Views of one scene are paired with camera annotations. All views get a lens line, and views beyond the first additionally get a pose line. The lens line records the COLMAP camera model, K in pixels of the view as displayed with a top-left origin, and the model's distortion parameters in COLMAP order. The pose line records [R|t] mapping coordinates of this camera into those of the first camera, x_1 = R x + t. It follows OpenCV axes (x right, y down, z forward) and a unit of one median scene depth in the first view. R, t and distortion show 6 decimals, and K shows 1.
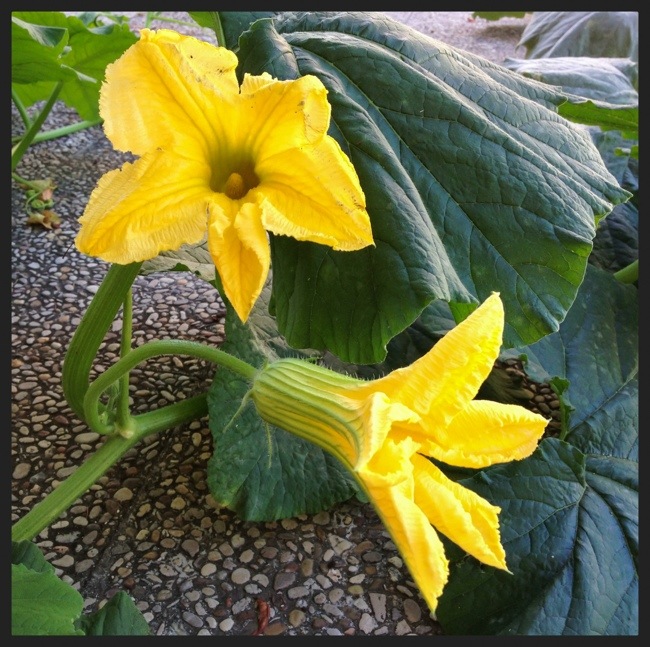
lens RADIAL K [[930.1, 0, 325.0], [0, 930.1, 309.9], [0, 0, 1]] dist [0.058213, 0.054506]
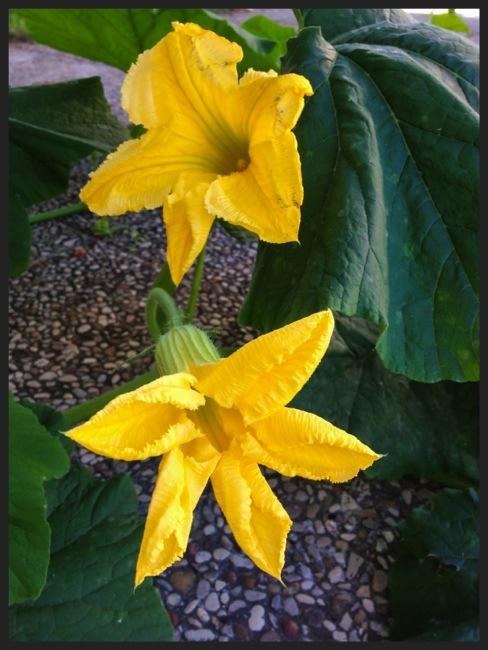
lens RADIAL K [[688.7, 0, 244.0], [0, 688.7, 325.0], [0, 0, 1]] dist [0.025893, -0.042684]
pose [[0.859496, 0.256645, -0.442040, 0.309347], [-0.227722, 0.966505, 0.118366, -0.048945], [0.457612, -0.001073, 0.889151, 0.239937]]
